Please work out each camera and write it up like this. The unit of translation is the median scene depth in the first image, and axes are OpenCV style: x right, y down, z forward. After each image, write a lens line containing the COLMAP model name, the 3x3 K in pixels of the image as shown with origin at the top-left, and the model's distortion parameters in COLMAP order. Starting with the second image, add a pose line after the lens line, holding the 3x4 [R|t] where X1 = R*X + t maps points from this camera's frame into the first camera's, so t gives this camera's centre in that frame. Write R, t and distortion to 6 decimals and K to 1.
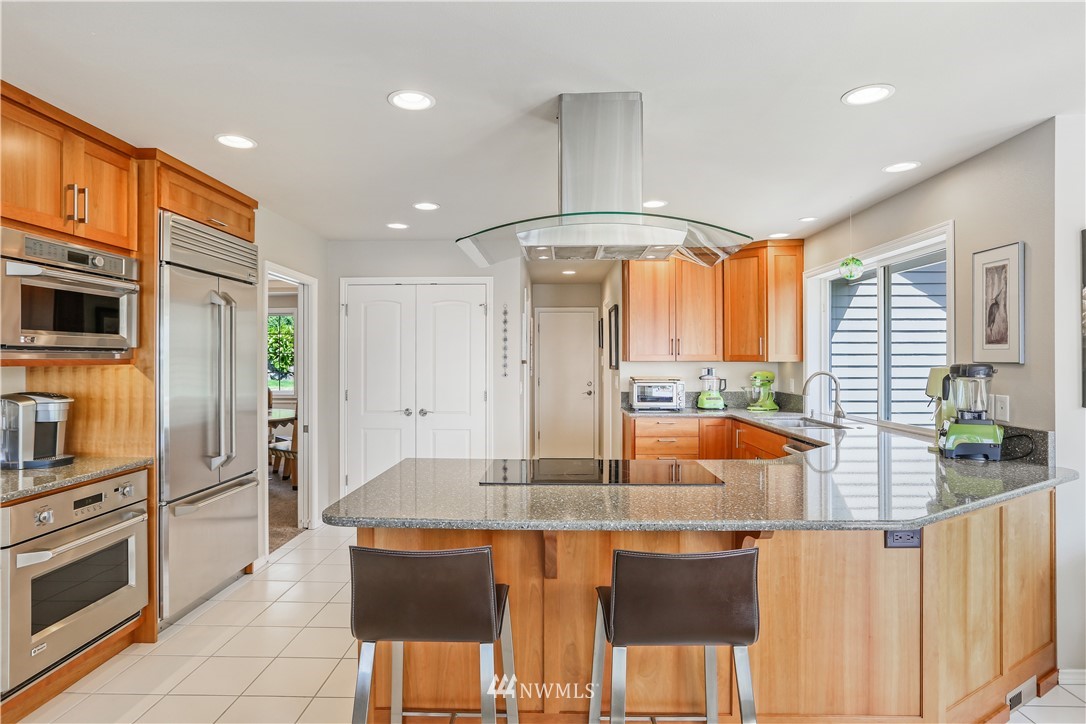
lens RADIAL K [[577.4, 0, 544.3], [0, 577.4, 355.2], [0, 0, 1]] dist [-0.019764, 0.004240]
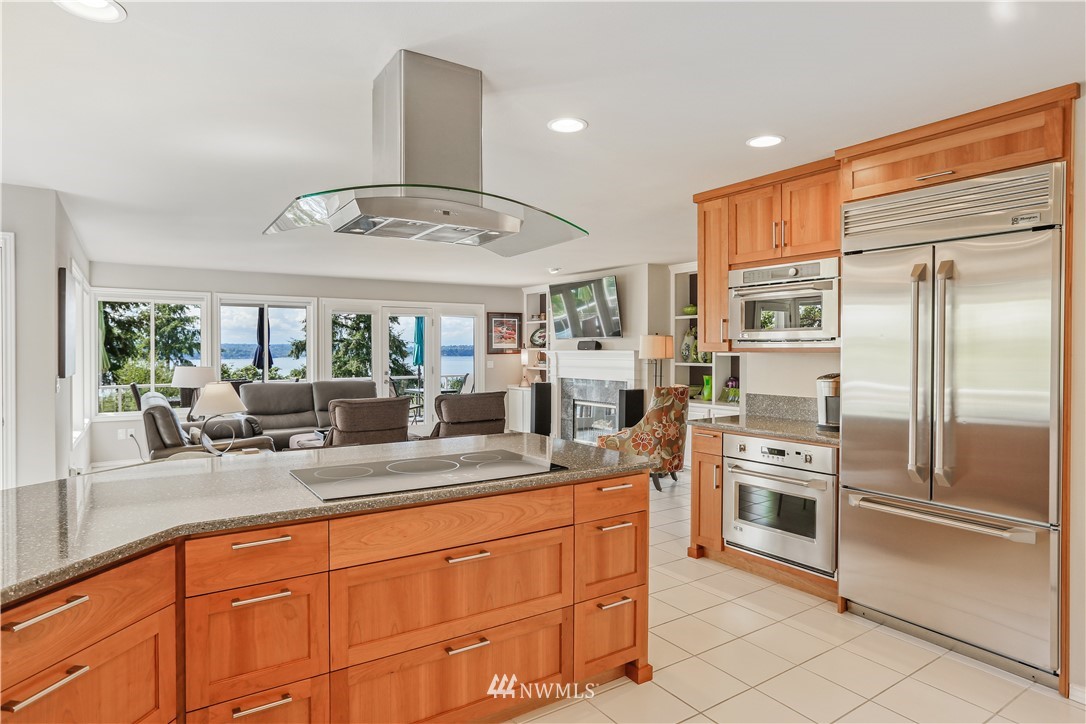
lens RADIAL K [[613.8, 0, 544.7], [0, 613.8, 359.6], [0, 0, 1]] dist [-0.035071, -0.000715]
pose [[-0.819487, 0.010652, -0.572998, 0.421838], [0.004560, 0.999917, 0.012066, 0.013068], [0.573079, 0.007275, -0.819468, 1.623915]]
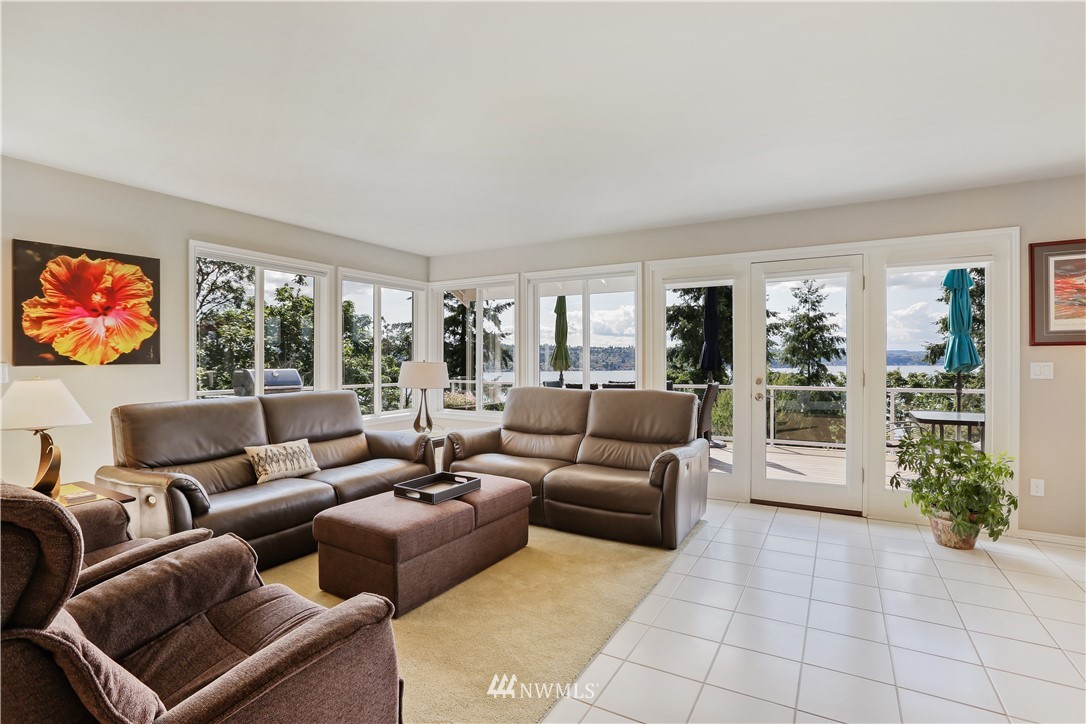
lens RADIAL K [[514.8, 0, 541.1], [0, 514.8, 363.9], [0, 0, 1]] dist [-0.026706, 0.005410]
pose [[-0.874644, -0.001851, 0.484761, -0.970785], [0.001067, 0.999983, 0.005742, 0.060262], [-0.484764, 0.005539, -0.874628, 0.077143]]
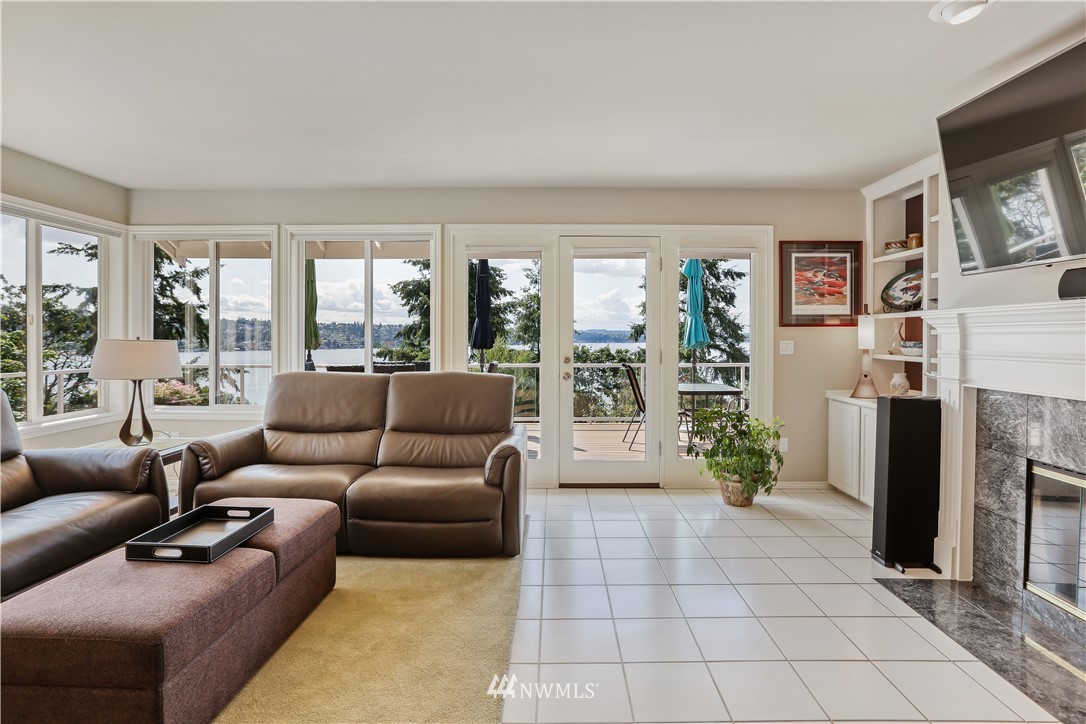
lens RADIAL K [[537.0, 0, 545.1], [0, 537.0, 340.8], [0, 0, 1]] dist [-0.037822, 0.016759]
pose [[-0.999994, -0.001054, -0.003402, -0.722119], [-0.001069, 0.999989, 0.004566, 0.059666], [0.003397, 0.004569, -0.999984, -0.035493]]
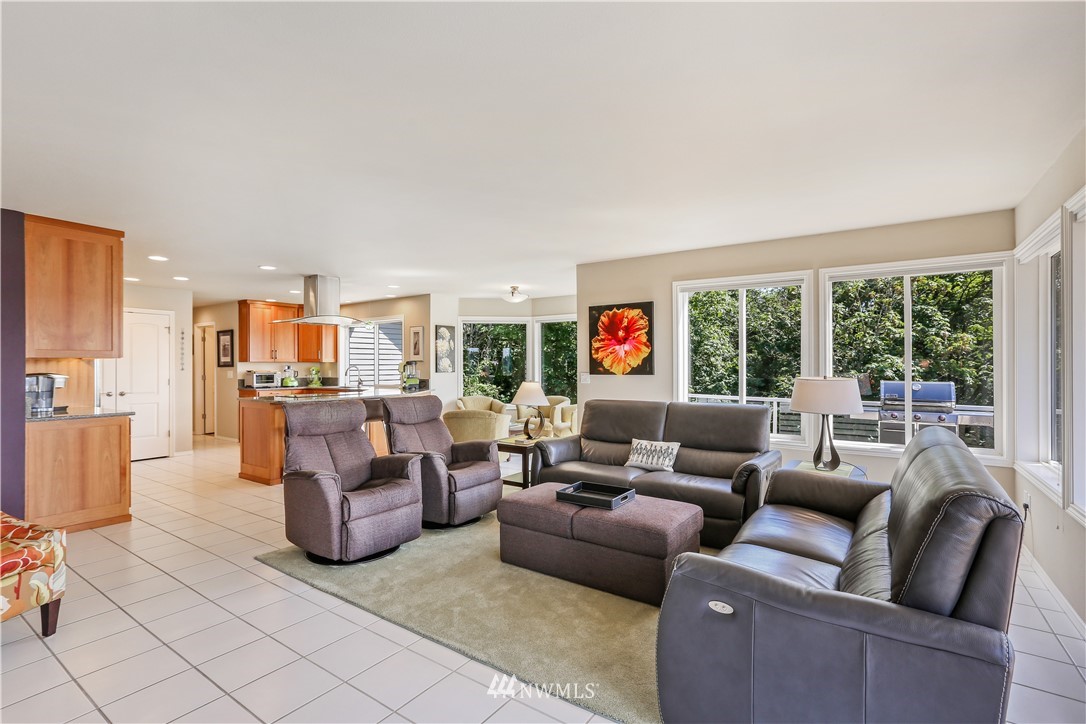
lens RADIAL K [[537.0, 0, 534.9], [0, 537.0, 364.4], [0, 0, 1]] dist [-0.037822, 0.016759]
pose [[0.579843, -0.001244, 0.814727, -1.325819], [-0.001079, 0.999997, 0.002295, 0.025606], [-0.814727, -0.002210, 0.579840, -1.346773]]
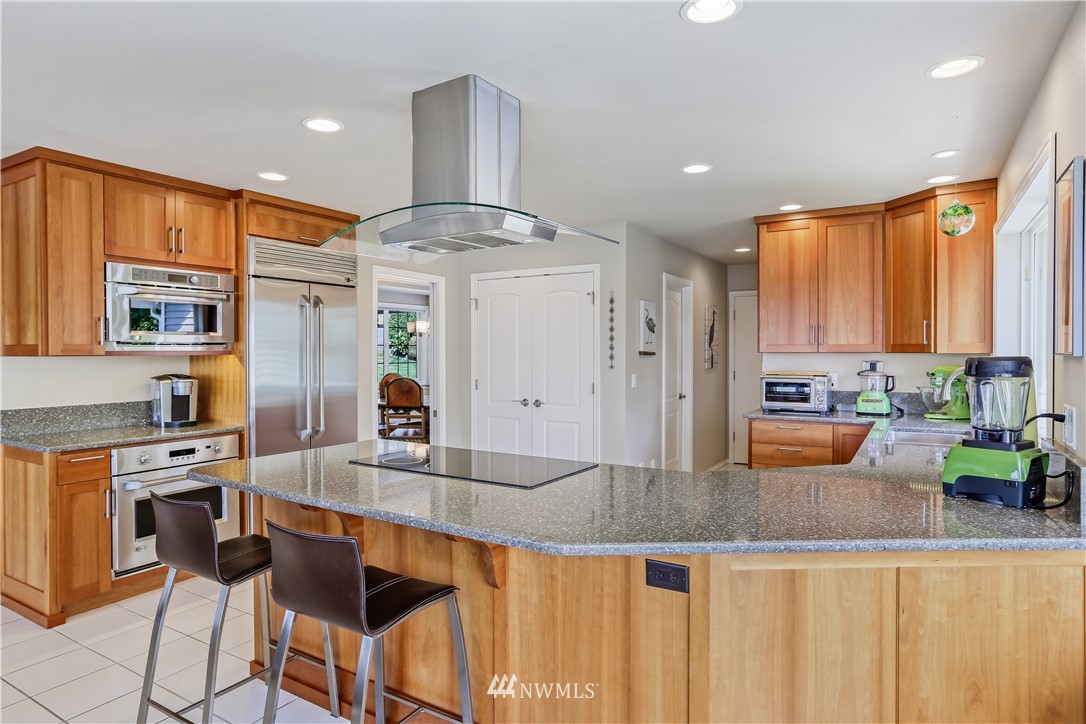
lens RADIAL K [[619.3, 0, 544.2], [0, 619.3, 357.5], [0, 0, 1]] dist [-0.020057, 0.005607]
pose [[0.864139, 0.004378, -0.503235, 0.623104], [0.005001, 0.999838, 0.017286, 0.001310], [0.503229, -0.017455, 0.863977, 0.126673]]
